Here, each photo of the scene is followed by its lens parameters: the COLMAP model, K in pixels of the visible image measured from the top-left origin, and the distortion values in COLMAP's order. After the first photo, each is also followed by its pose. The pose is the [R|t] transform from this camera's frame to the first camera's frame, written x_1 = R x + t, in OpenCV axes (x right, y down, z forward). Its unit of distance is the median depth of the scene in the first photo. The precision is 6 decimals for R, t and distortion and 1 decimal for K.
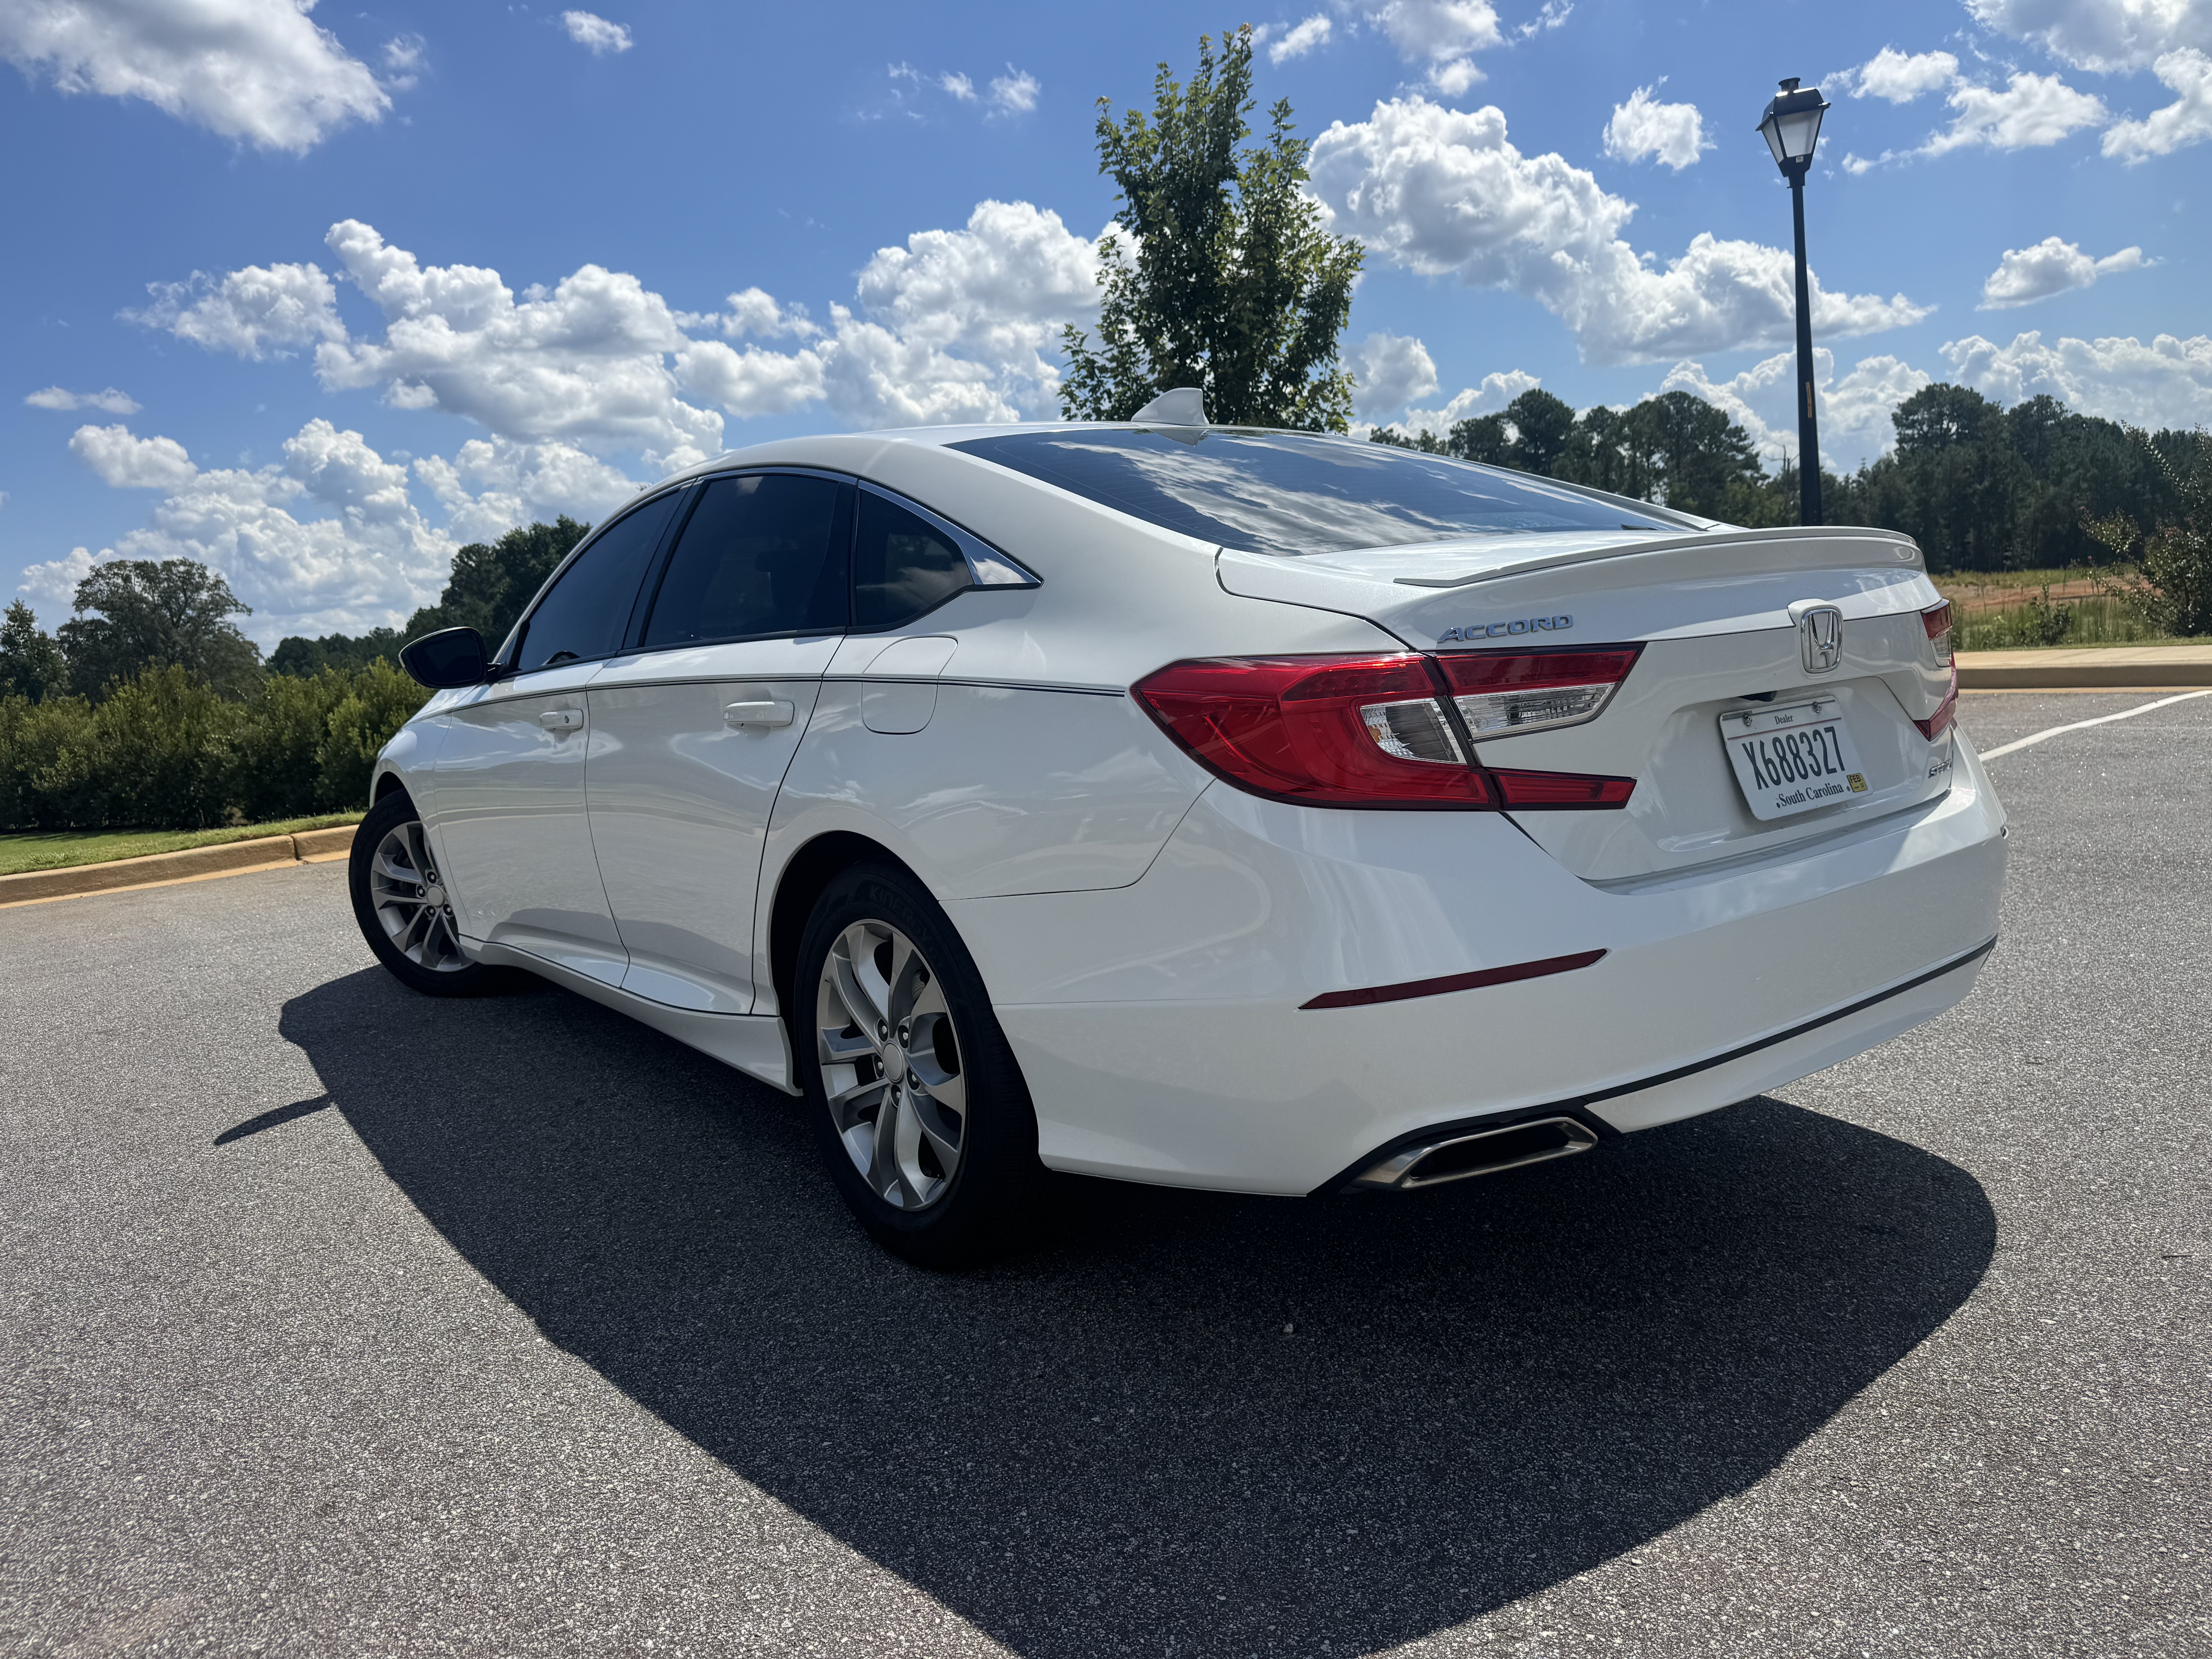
lens RADIAL K [[1558.0, 0, 1108.4], [0, 1558.0, 833.4], [0, 0, 1]] dist [0.005301, -0.003812]
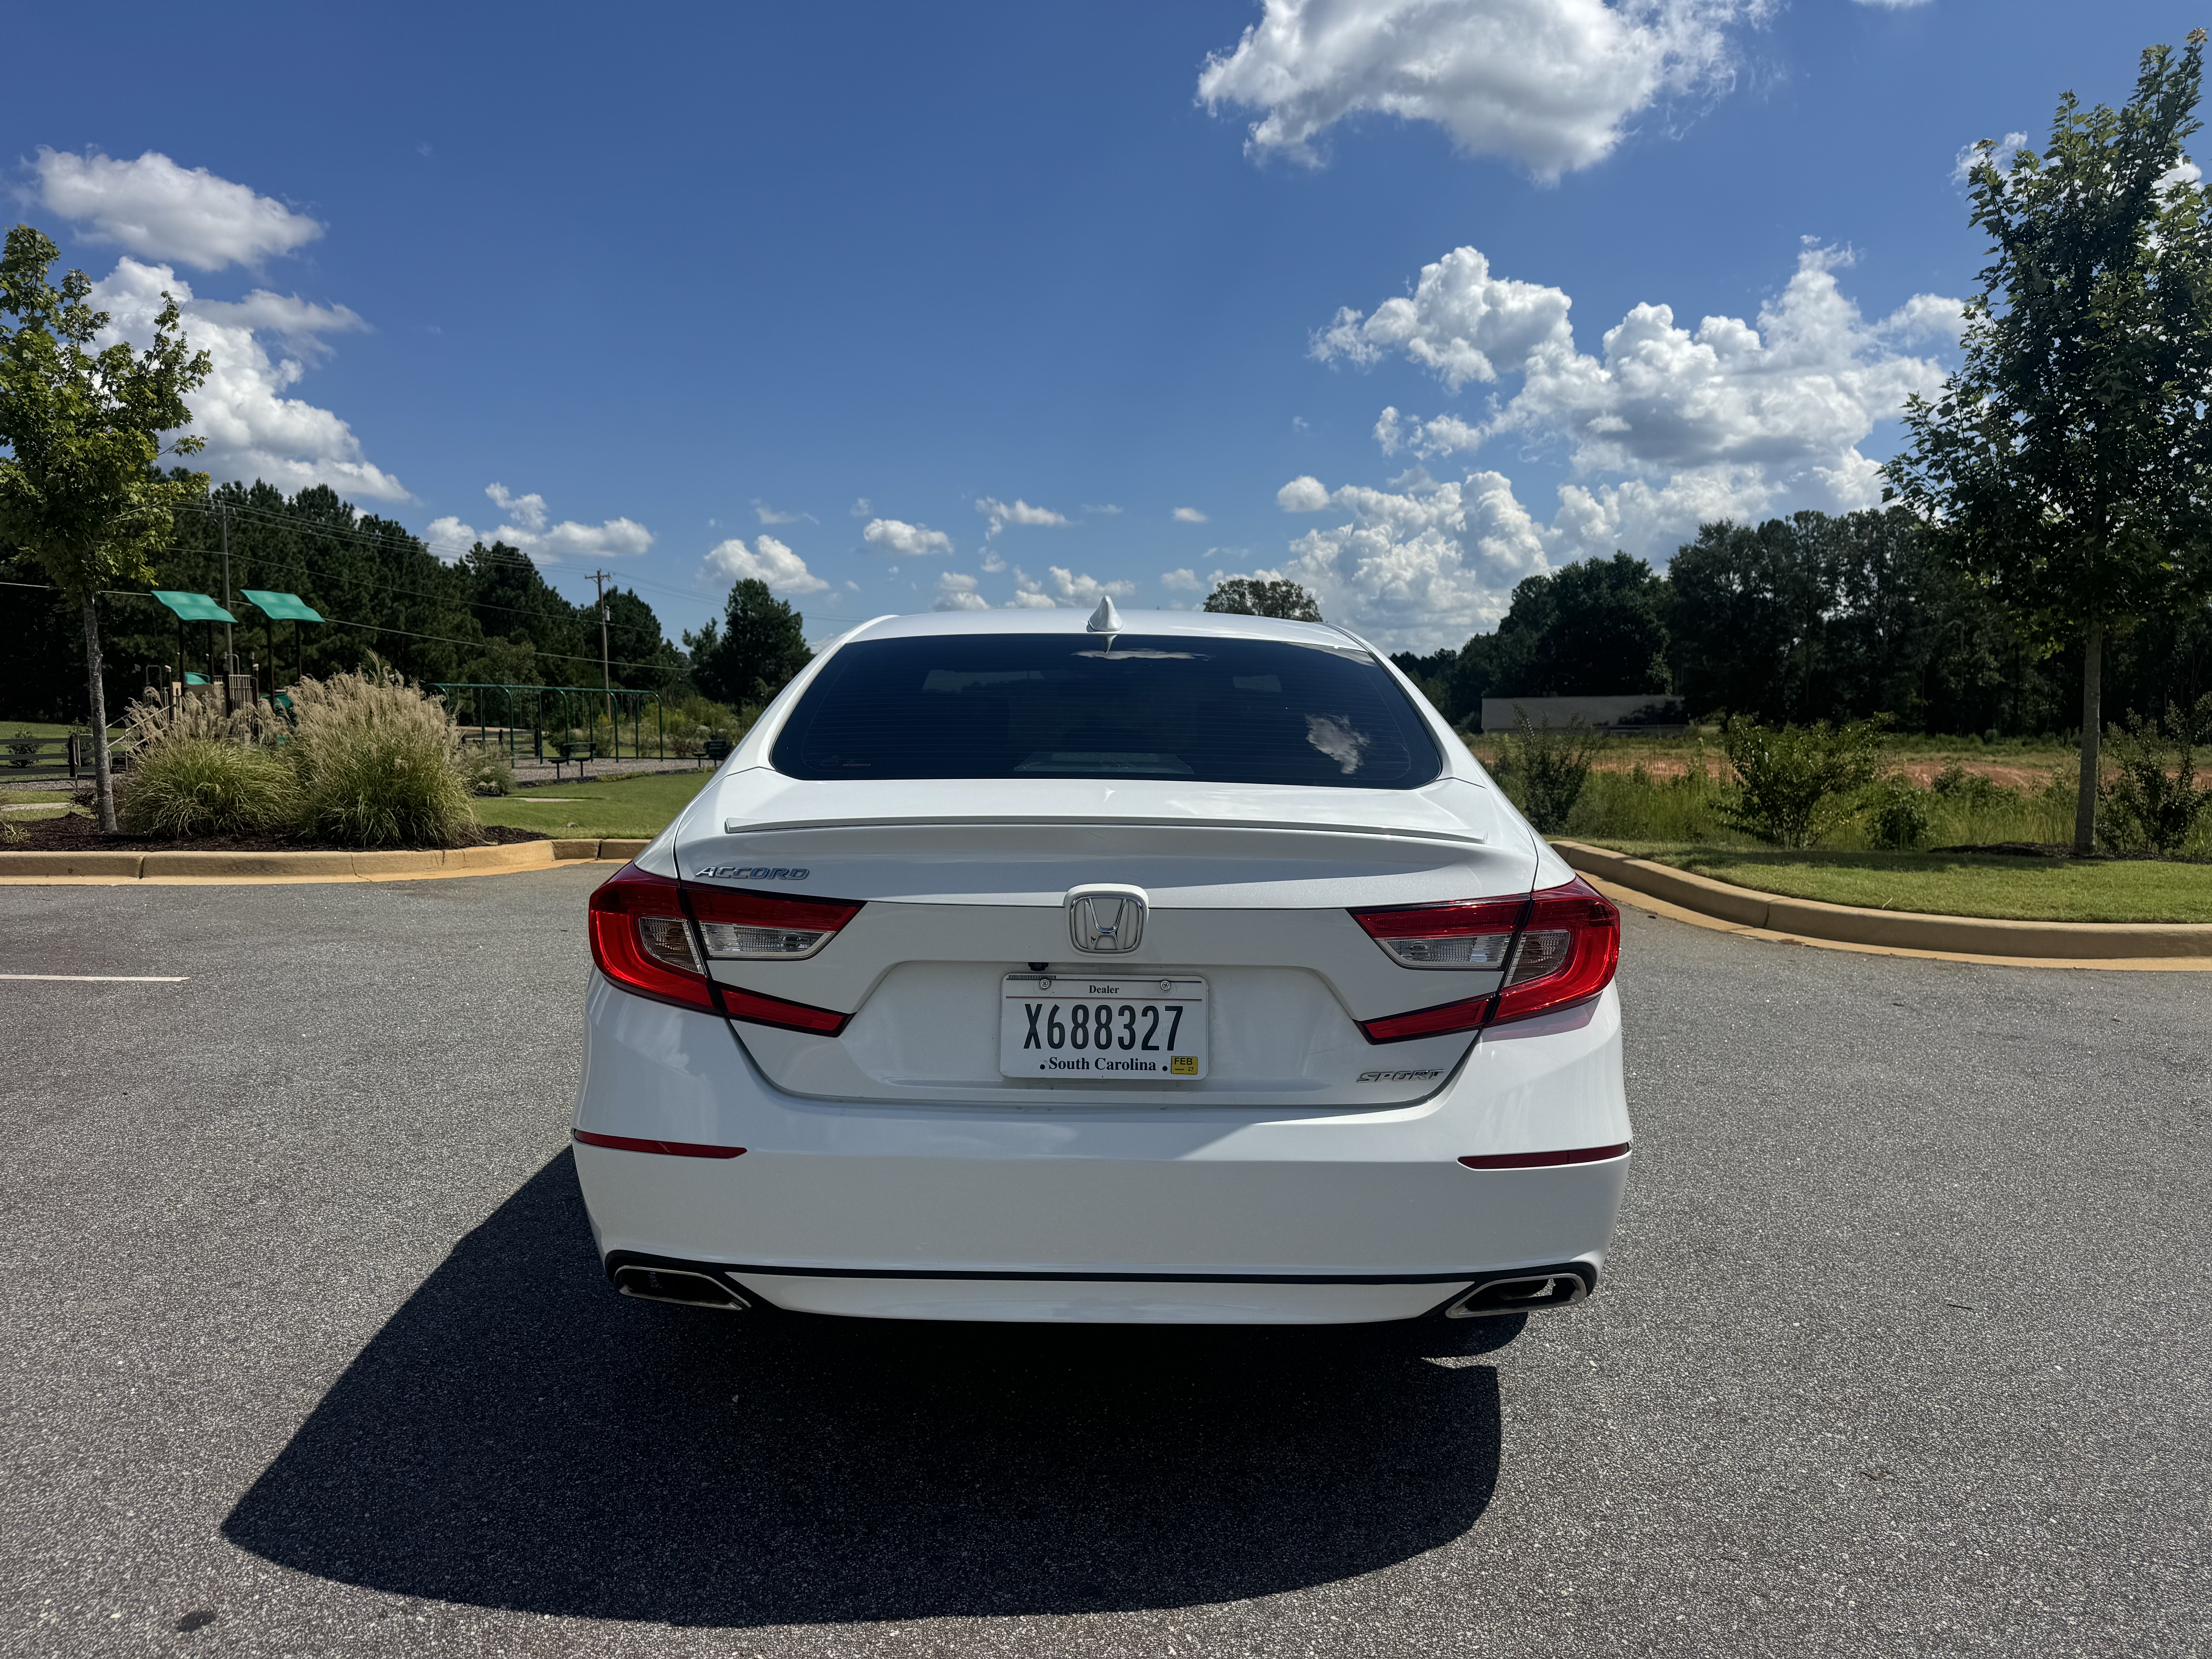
lens RADIAL K [[1560.0, 0, 1106.7], [0, 1560.0, 821.1], [0, 0, 1]] dist [0.027149, -0.042386]
pose [[0.794235, 0.132668, -0.592950, 0.918182], [-0.150140, 0.988461, 0.020053, -0.182095], [0.588768, 0.073099, 0.804990, 0.125938]]
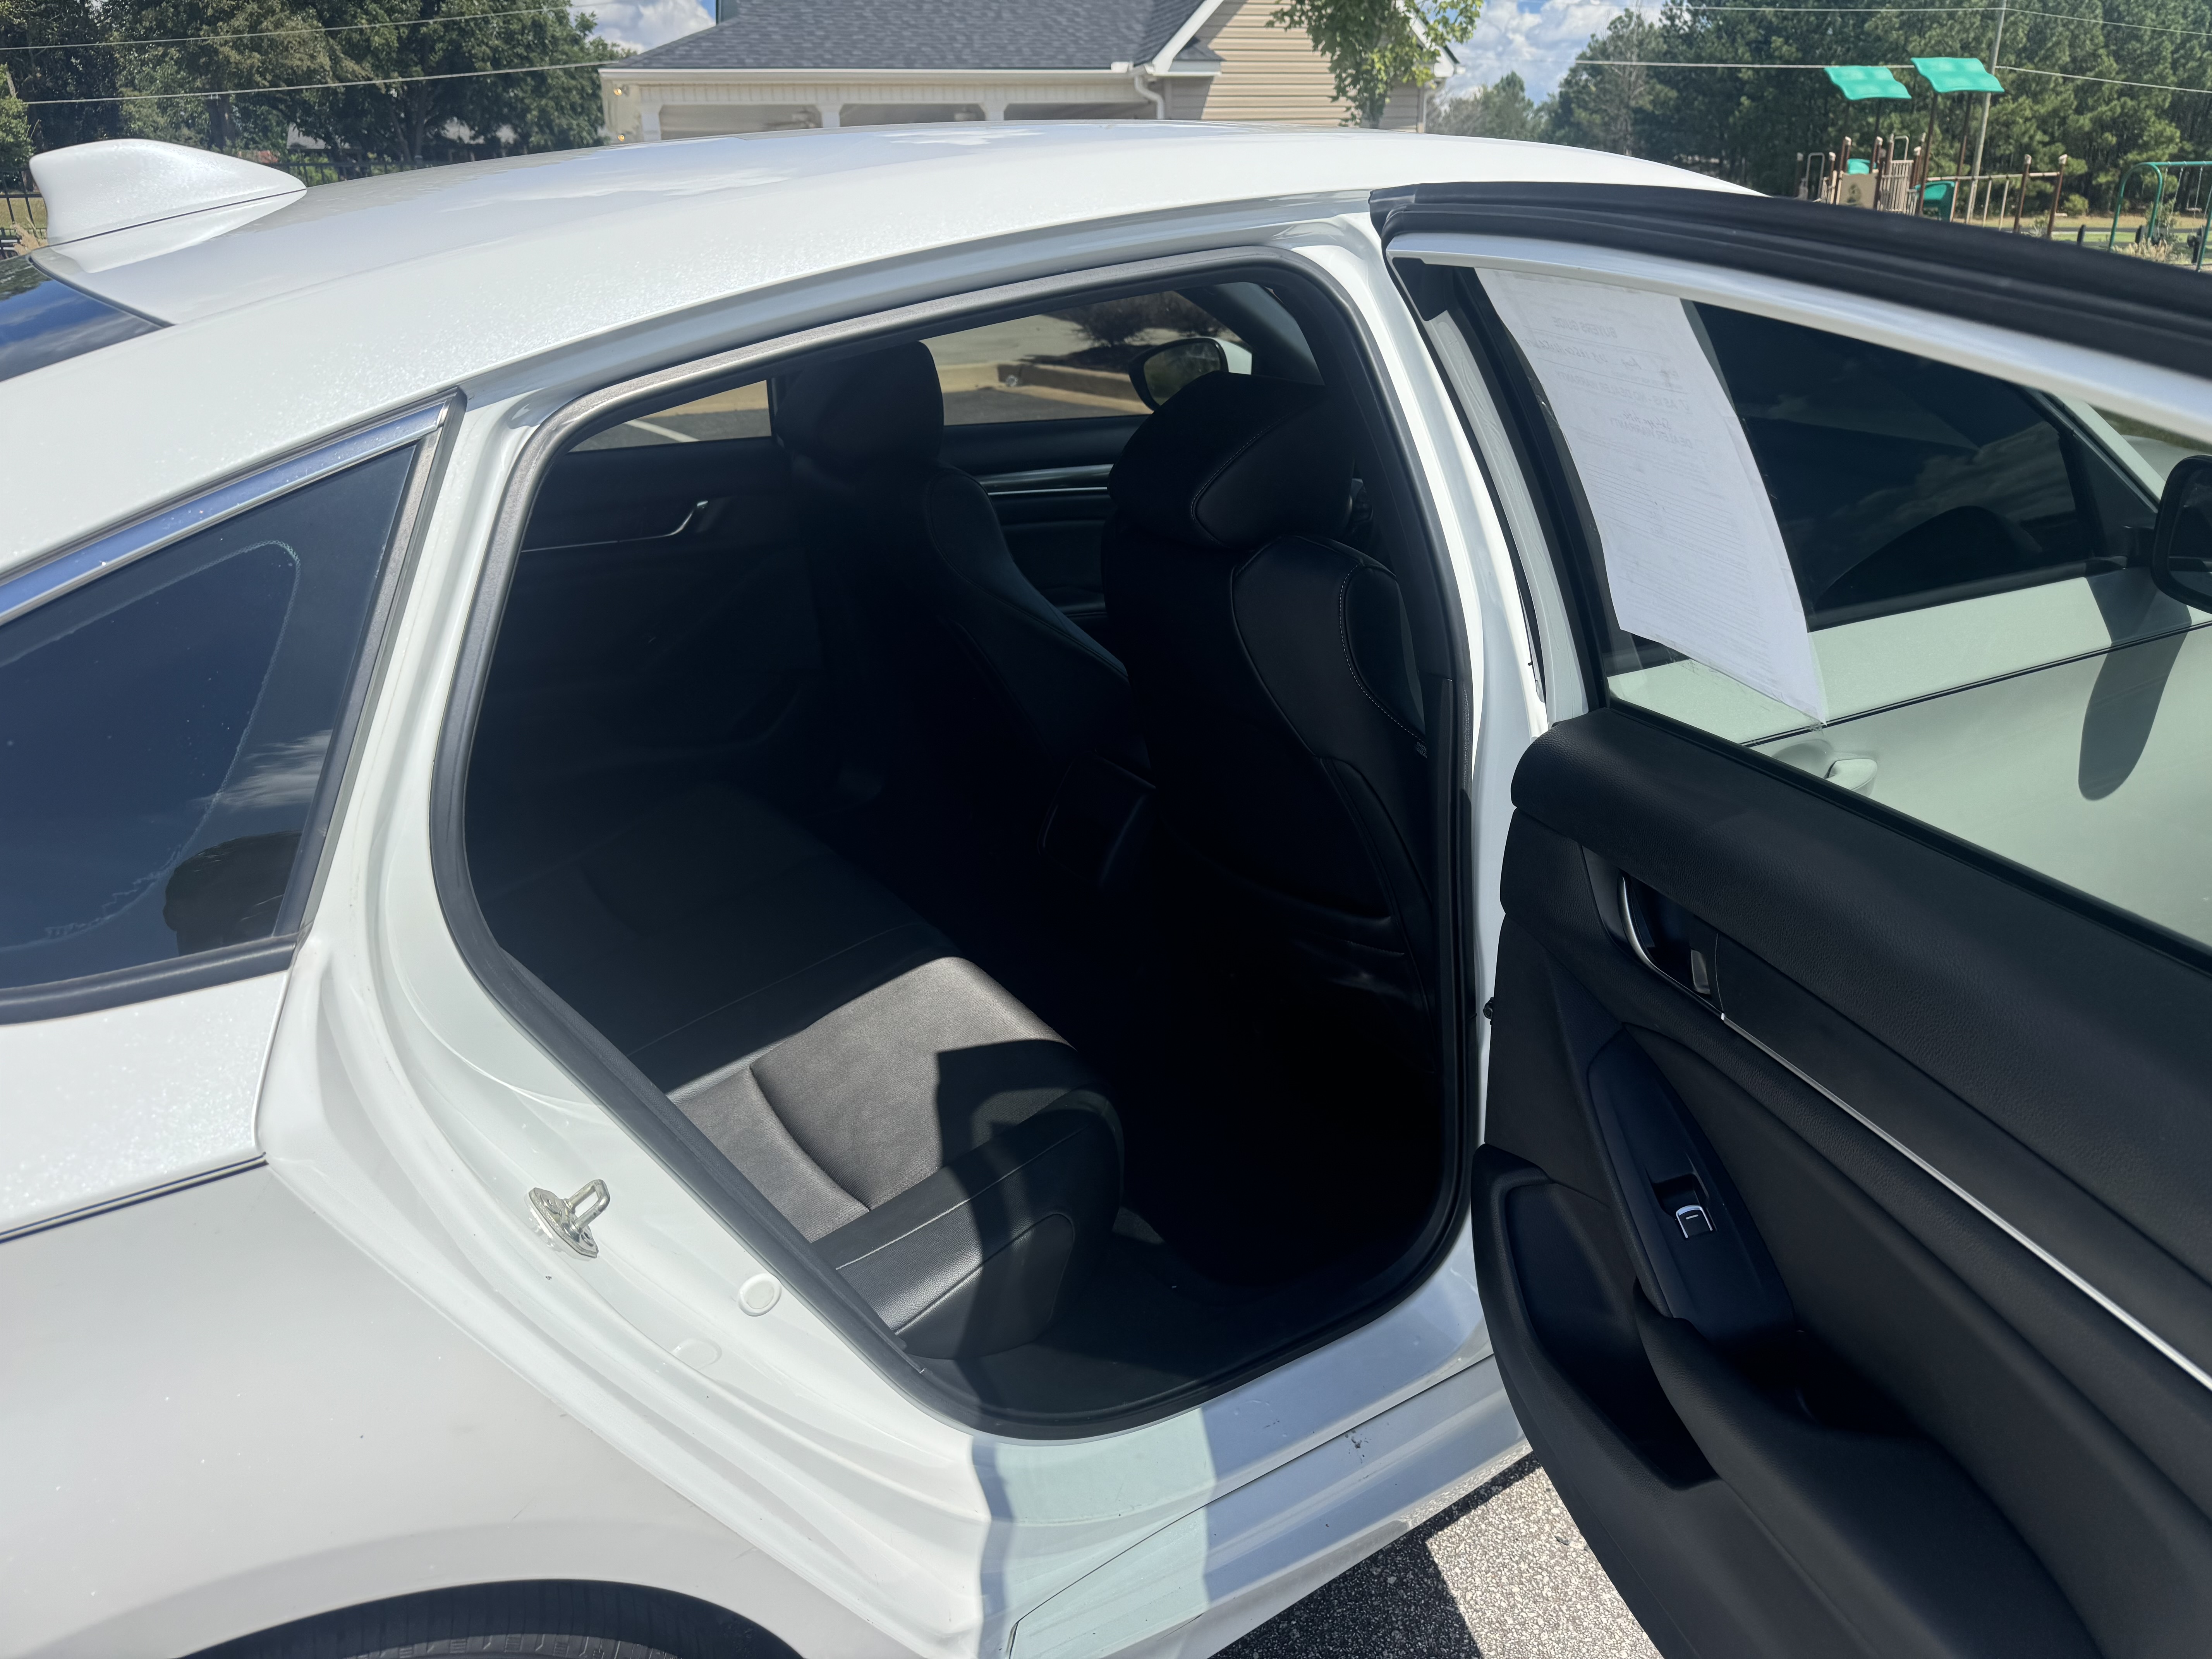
lens RADIAL K [[1578.8, 0, 1123.2], [0, 1578.8, 821.5], [0, 0, 1]] dist [0.007715, -0.005673]
pose [[-0.077055, 0.444069, -0.892673, 0.613168], [-0.105343, 0.886697, 0.450190, -0.428940], [0.991446, 0.128726, -0.021545, 1.608432]]
